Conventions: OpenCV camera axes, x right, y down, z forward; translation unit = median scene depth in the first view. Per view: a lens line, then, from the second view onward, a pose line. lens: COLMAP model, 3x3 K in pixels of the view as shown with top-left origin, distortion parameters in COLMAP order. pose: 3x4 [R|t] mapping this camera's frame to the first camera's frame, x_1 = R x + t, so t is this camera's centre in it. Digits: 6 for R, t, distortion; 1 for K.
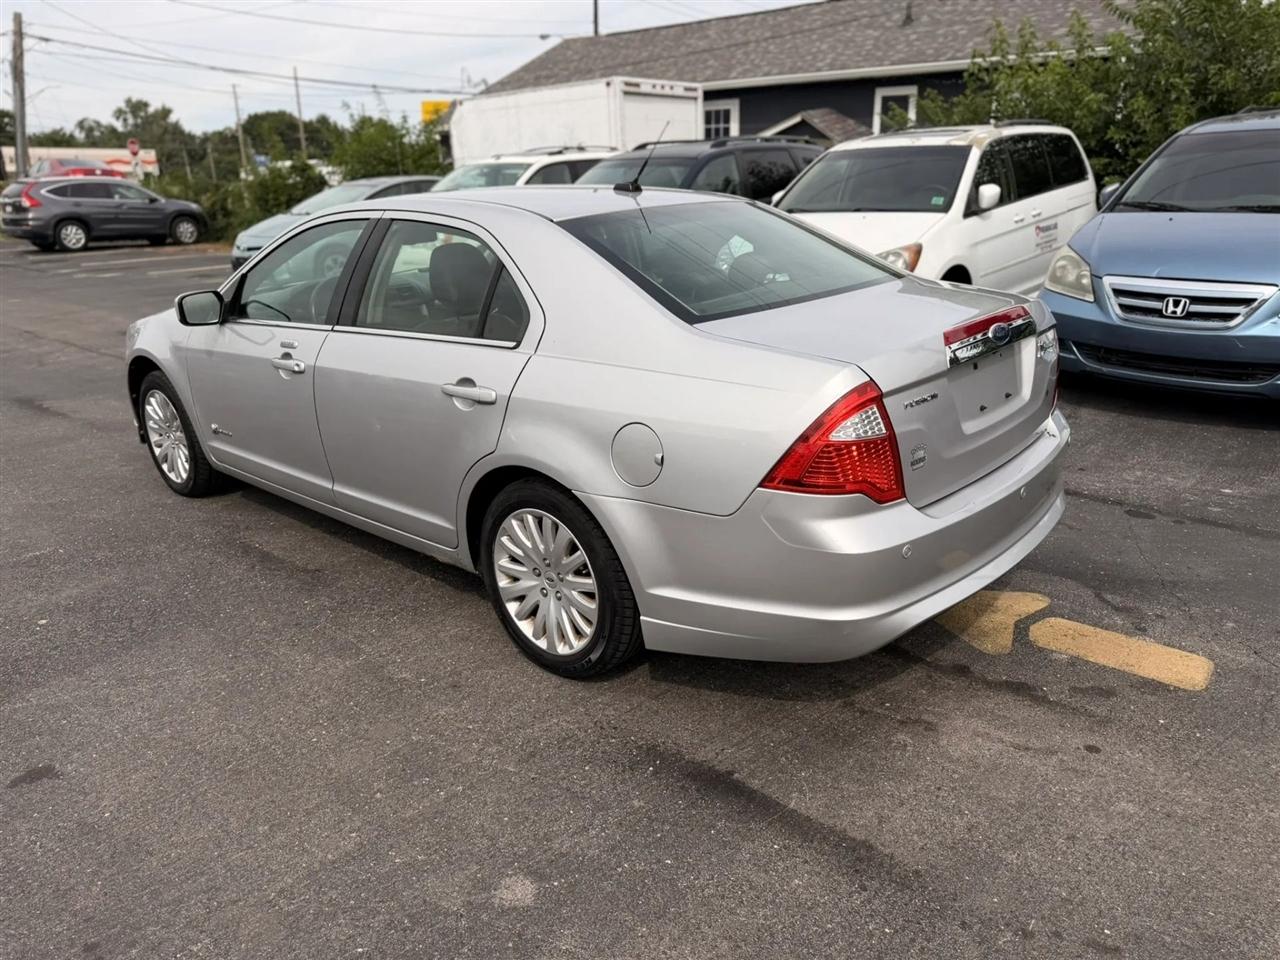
lens RADIAL K [[914.2, 0, 645.5], [0, 914.2, 482.6], [0, 0, 1]] dist [0.016793, -0.026119]
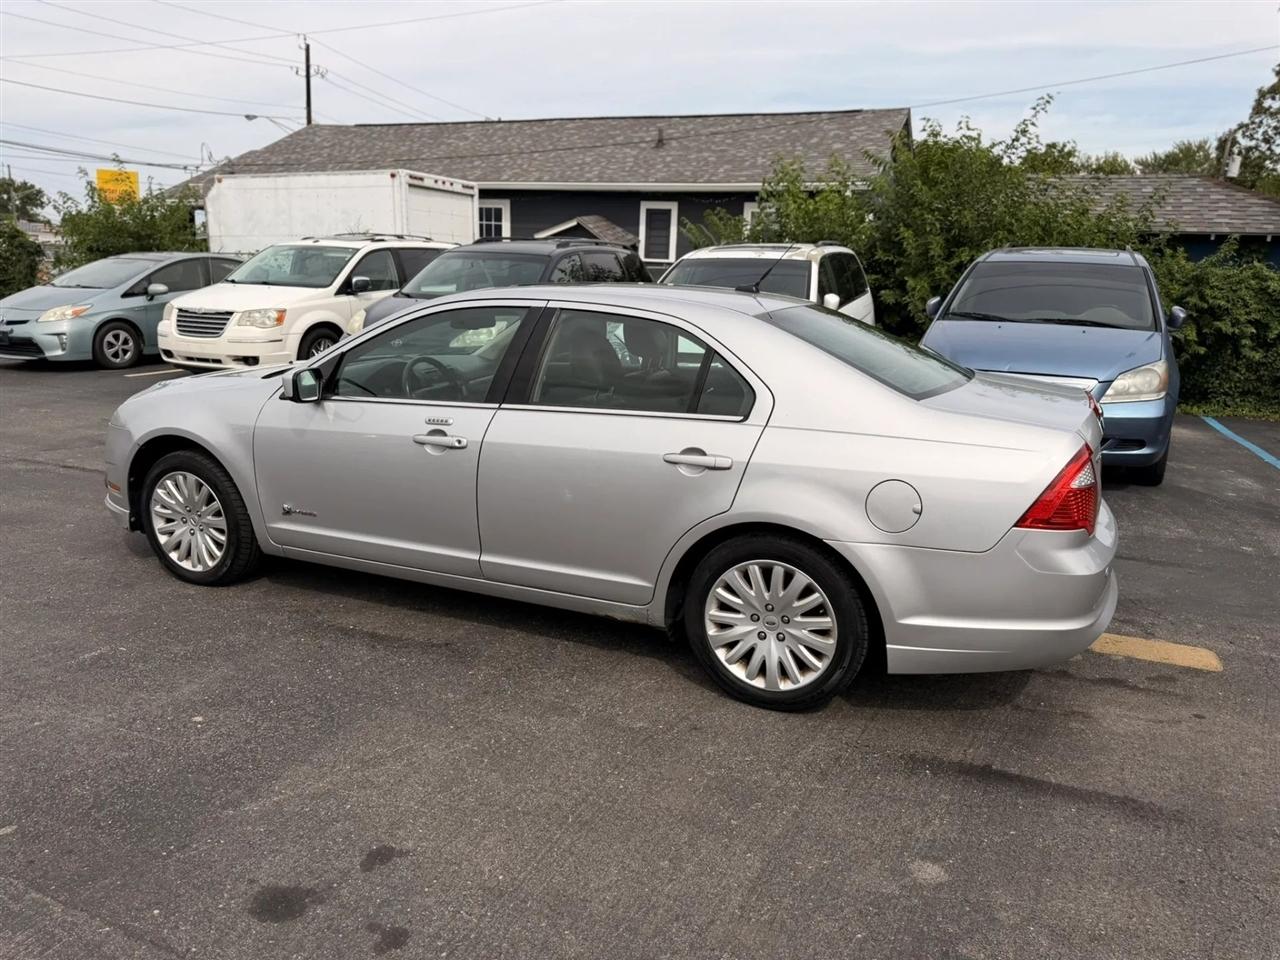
lens RADIAL K [[914.2, 0, 644.7], [0, 914.2, 466.5], [0, 0, 1]] dist [0.016793, -0.026119]
pose [[0.947299, -0.014945, 0.320003, -0.105124], [0.050451, 0.993406, -0.102952, 0.003641], [-0.316354, 0.113670, 0.941806, -0.006968]]
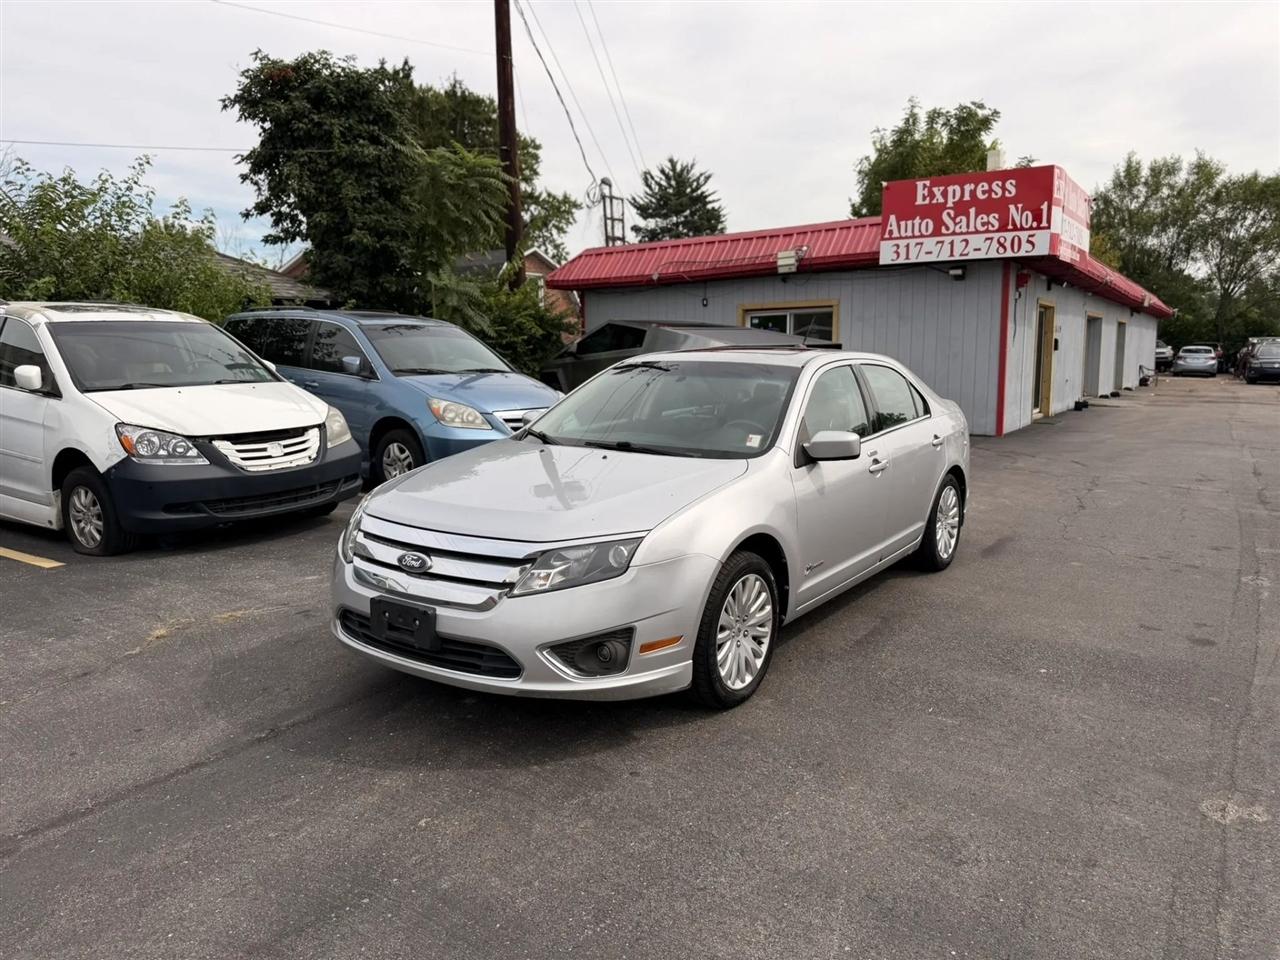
lens RADIAL K [[914.2, 0, 638.8], [0, 914.2, 489.3], [0, 0, 1]] dist [0.016793, -0.026119]
pose [[-0.116916, -0.131769, 0.984362, -0.359228], [0.321711, 0.932691, 0.163063, -0.091991], [-0.939592, 0.335744, -0.066655, 0.304337]]
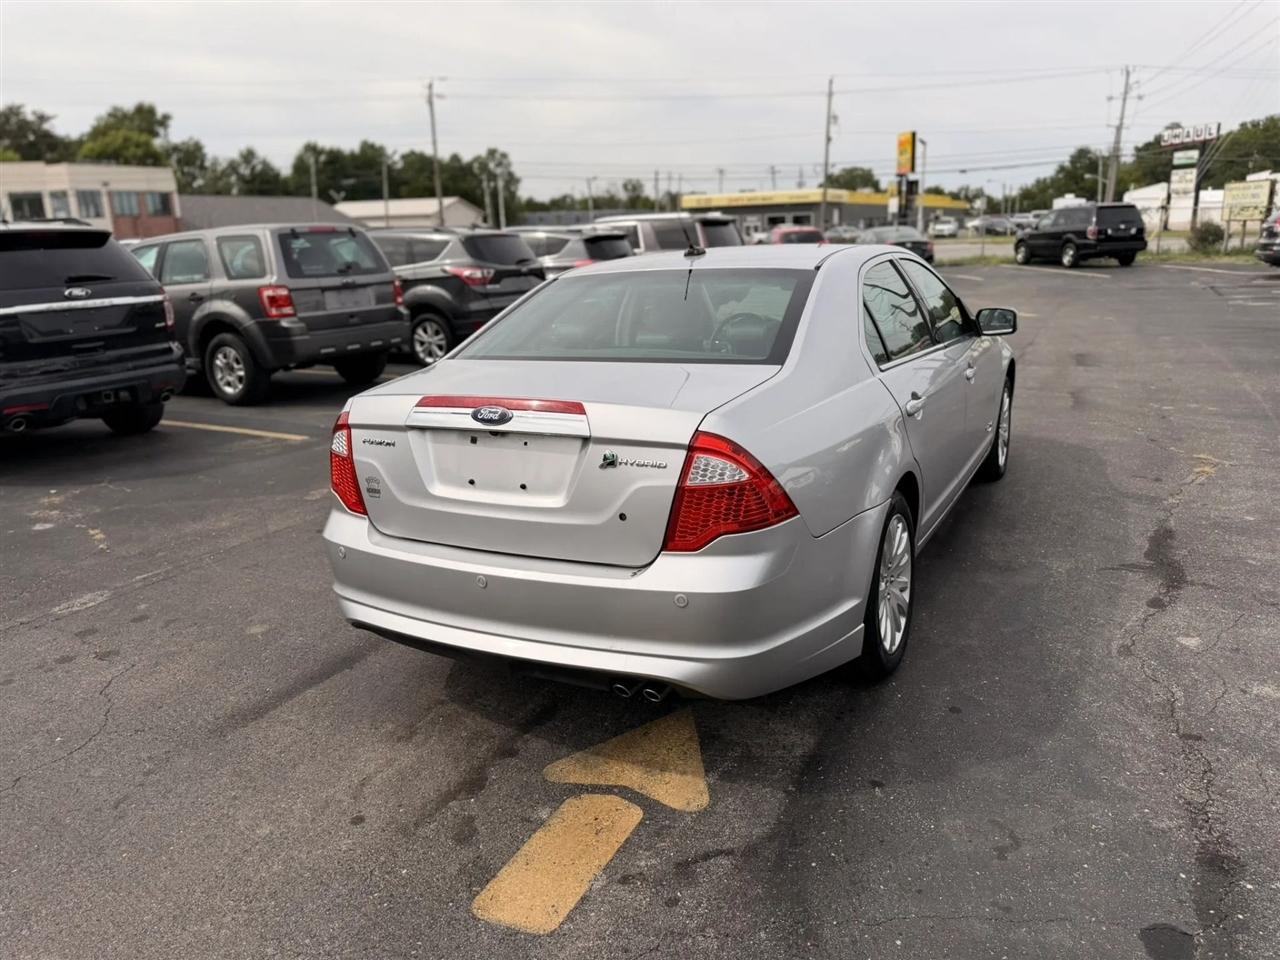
lens RADIAL K [[914.2, 0, 645.2], [0, 914.2, 467.0], [0, 0, 1]] dist [0.016793, -0.026119]
pose [[0.240473, 0.246126, -0.938933, 0.211470], [-0.277979, 0.944265, 0.176329, -0.051117], [0.930000, 0.218601, 0.295488, 0.136175]]
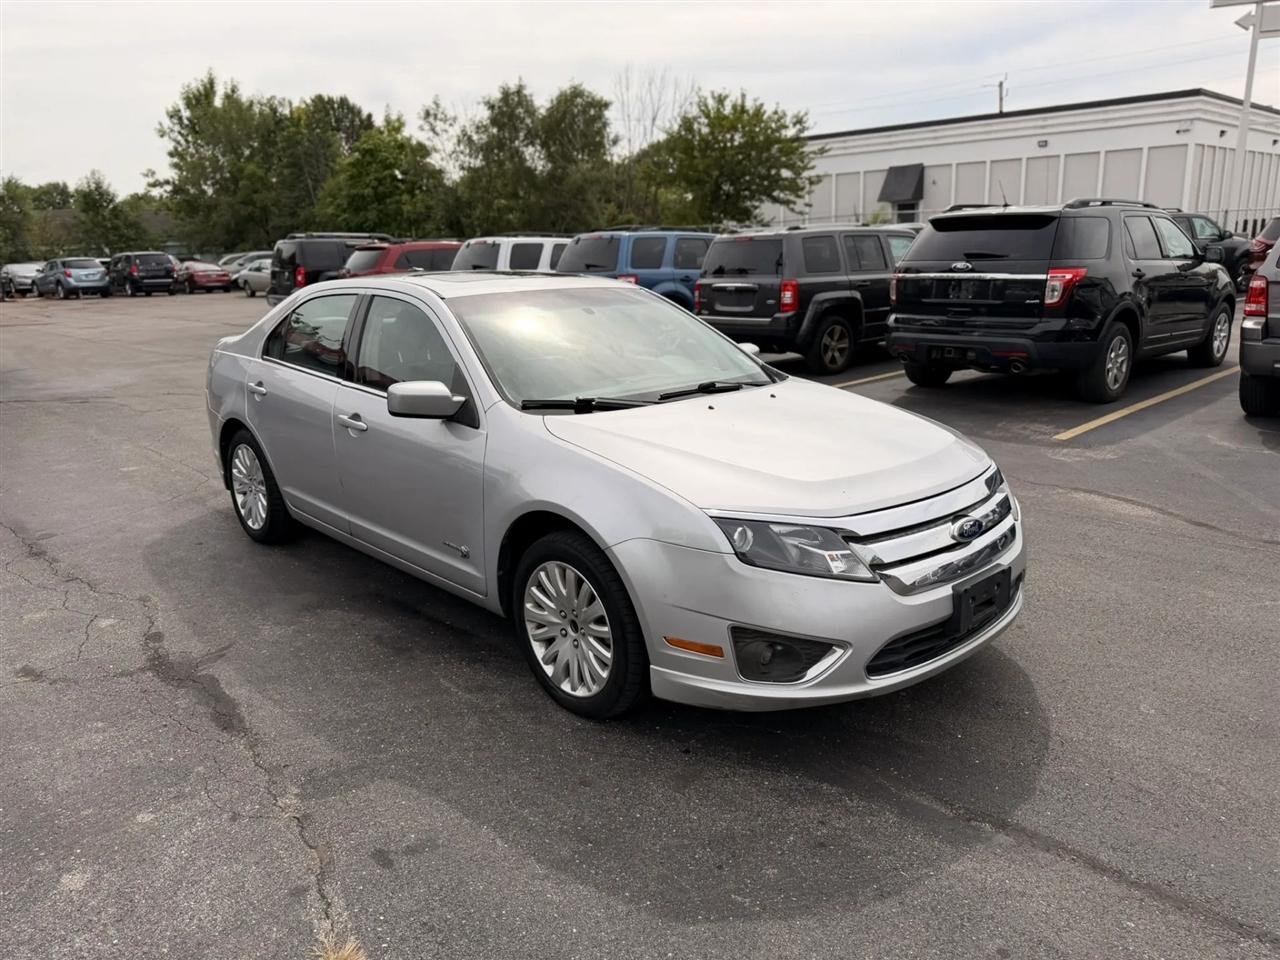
lens RADIAL K [[914.2, 0, 648.0], [0, 914.2, 487.2], [0, 0, 1]] dist [0.016793, -0.026119]
pose [[-0.995510, 0.024570, 0.091407, -0.107511], [0.071166, 0.831010, 0.551686, -0.168378], [-0.062405, 0.555714, -0.829028, 0.490049]]
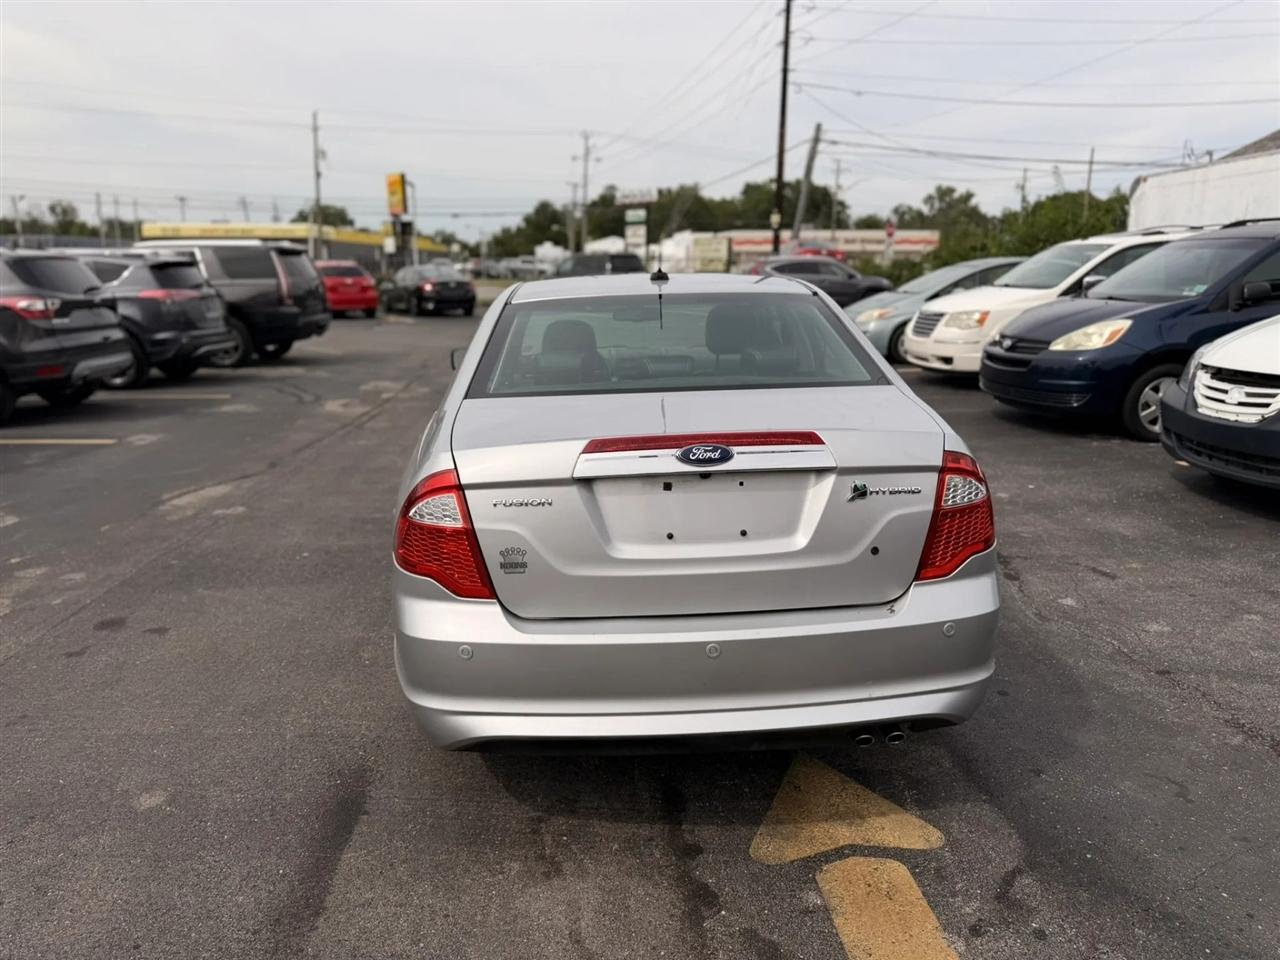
lens RADIAL K [[914.2, 0, 646.8], [0, 914.2, 478.7], [0, 0, 1]] dist [0.016793, -0.026119]
pose [[0.706974, 0.173022, -0.685748, 0.143744], [-0.229281, 0.973317, 0.009201, -0.021146], [0.669042, 0.150724, 0.727780, 0.055767]]
